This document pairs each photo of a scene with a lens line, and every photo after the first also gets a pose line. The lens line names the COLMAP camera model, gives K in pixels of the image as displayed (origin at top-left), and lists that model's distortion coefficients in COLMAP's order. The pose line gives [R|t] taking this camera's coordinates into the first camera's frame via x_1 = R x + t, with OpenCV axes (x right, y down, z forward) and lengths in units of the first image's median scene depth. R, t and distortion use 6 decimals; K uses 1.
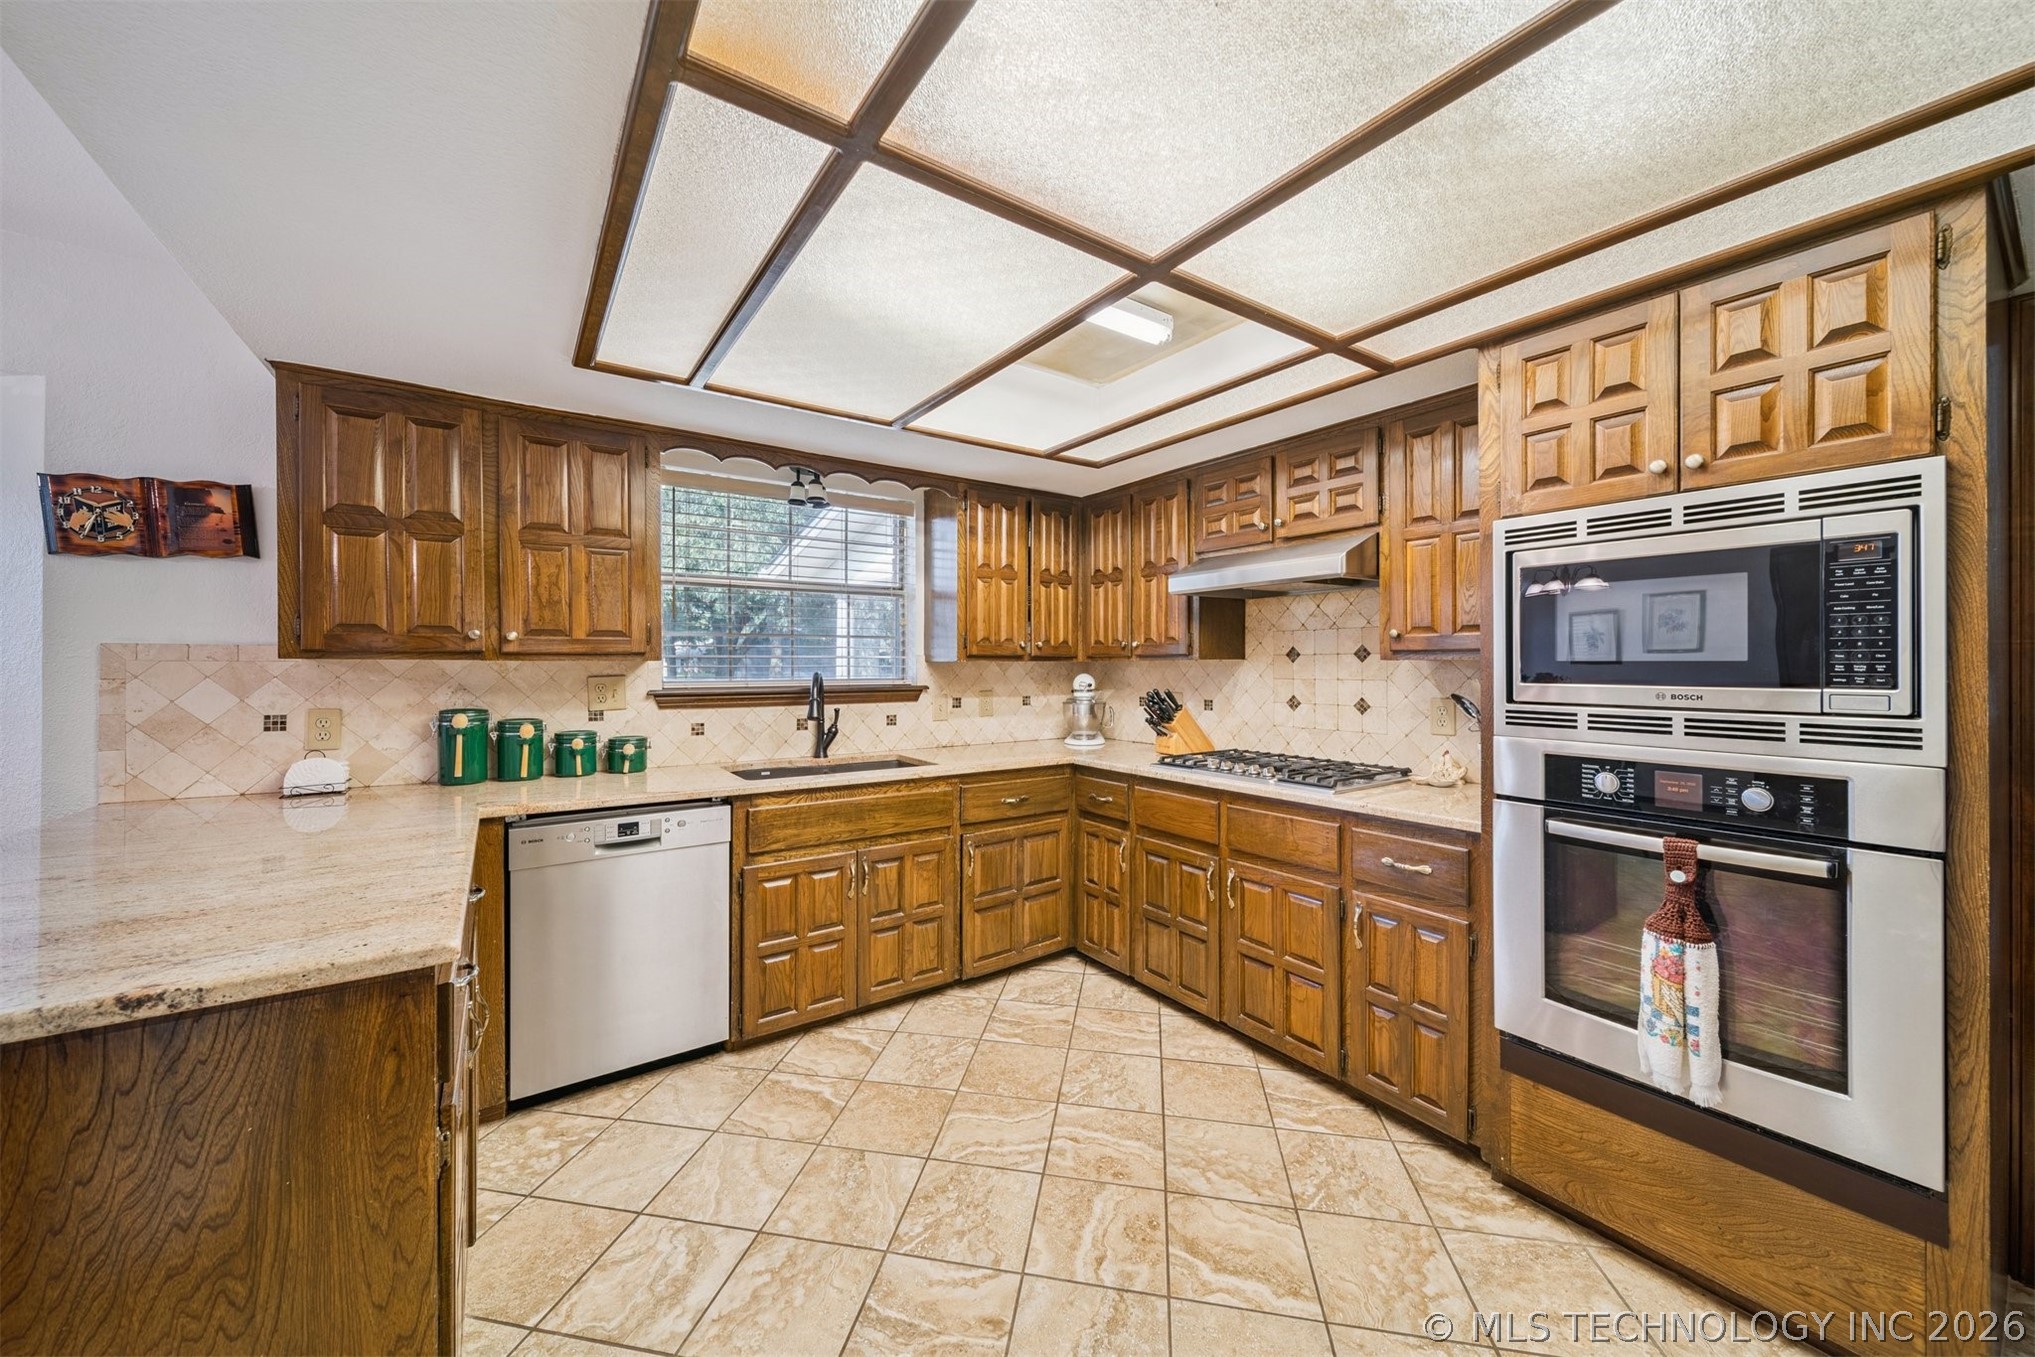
lens RADIAL K [[742.2, 0, 976.3], [0, 742.2, 659.7], [0, 0, 1]] dist [0.001709, -0.000877]
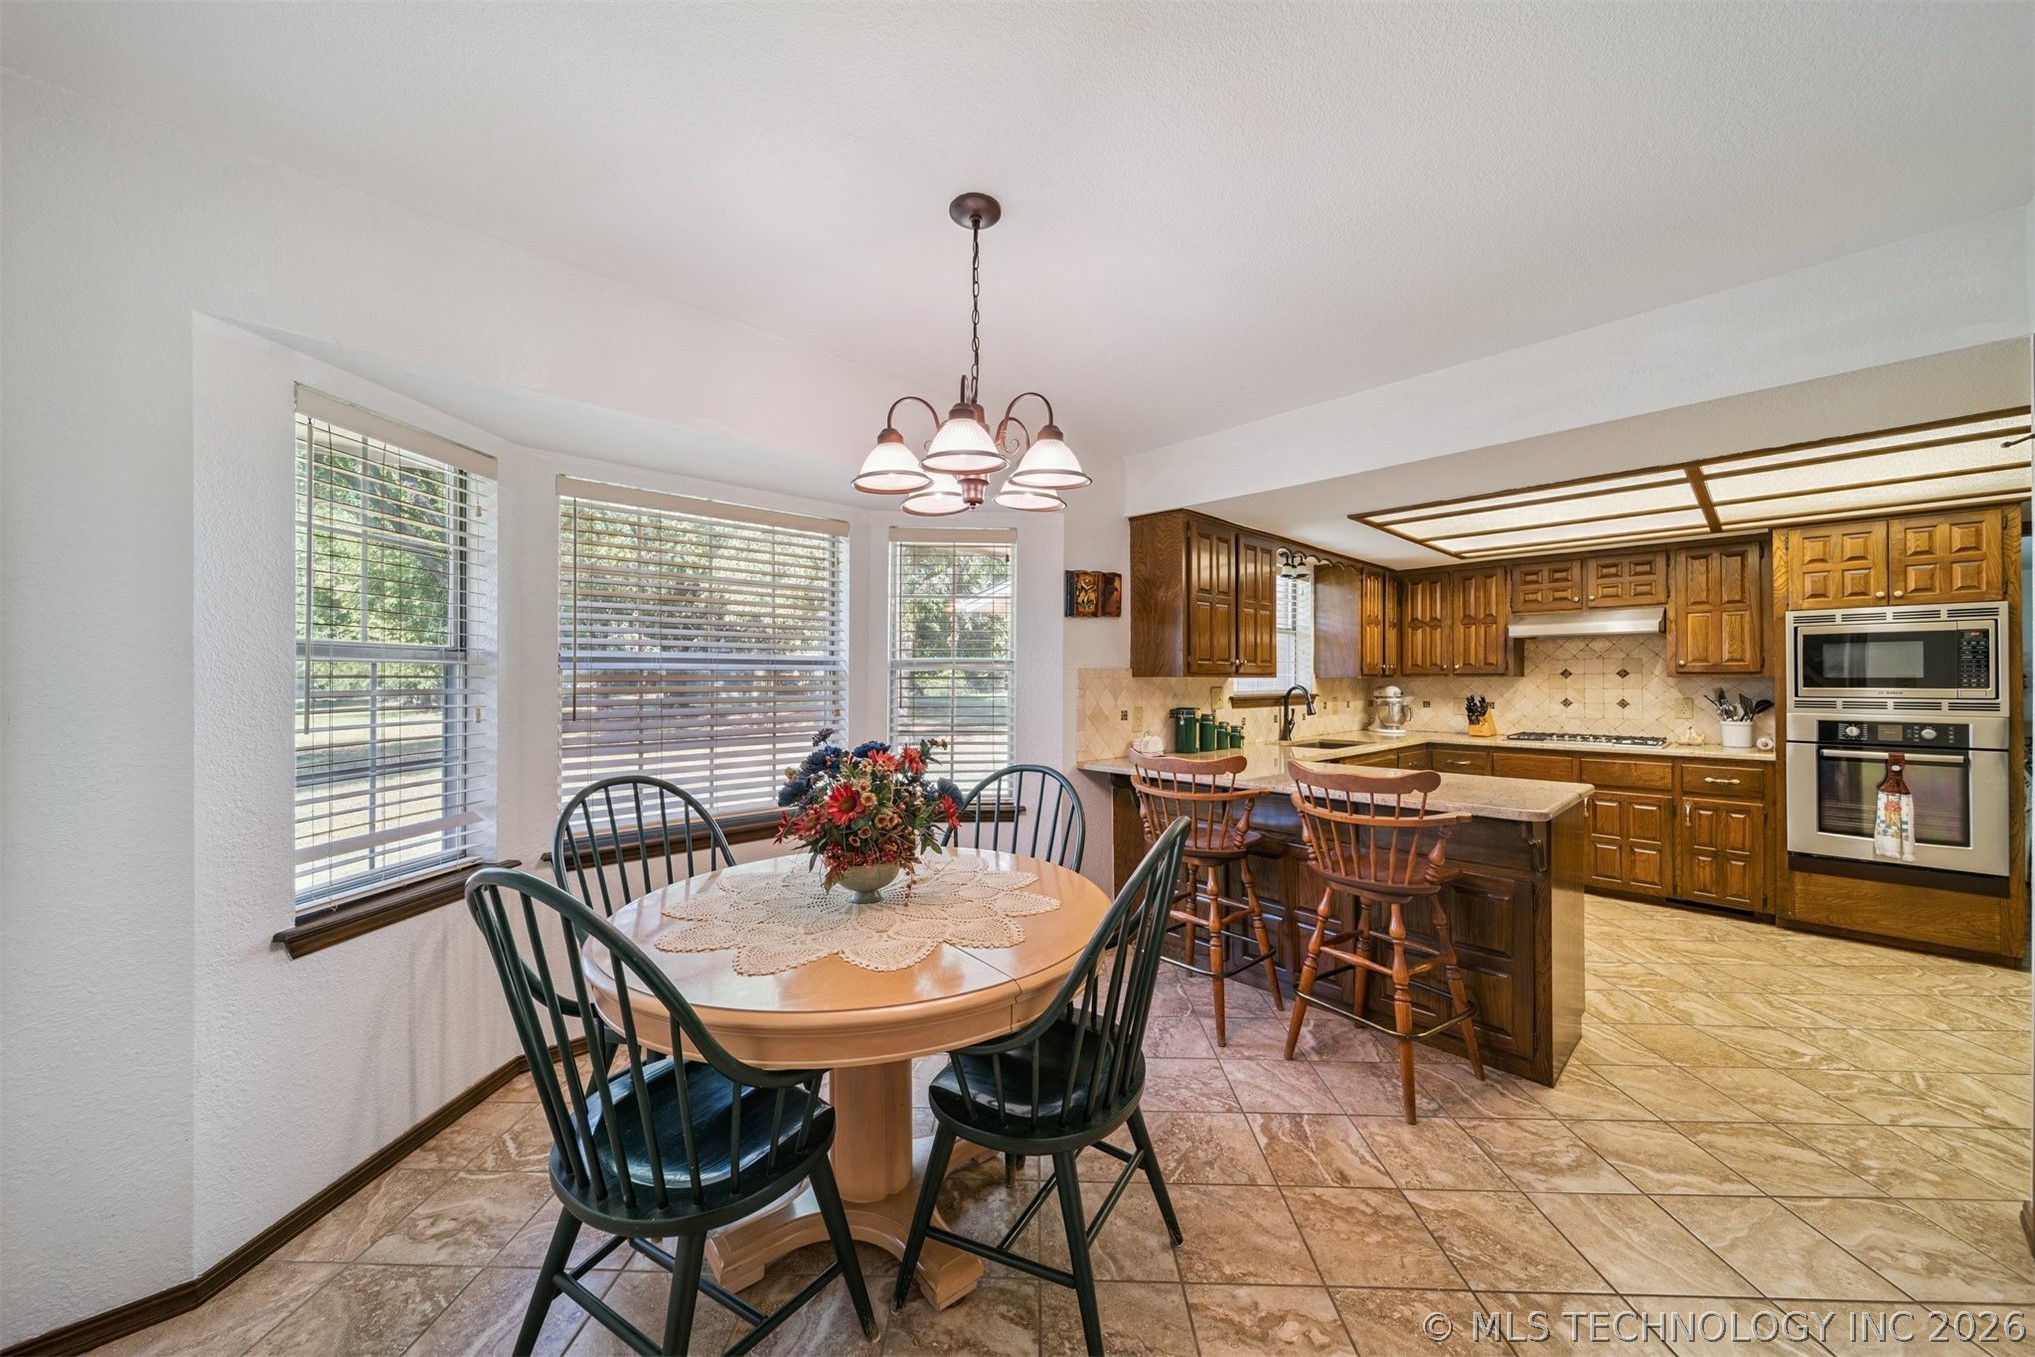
lens RADIAL K [[742.2, 0, 968.9], [0, 742.2, 679.6], [0, 0, 1]] dist [0.001709, -0.000877]
pose [[0.985151, -0.004409, 0.171636, -1.967695], [0.003293, 0.999972, 0.006783, -0.015478], [-0.171661, -0.006117, 0.985137, -0.688083]]
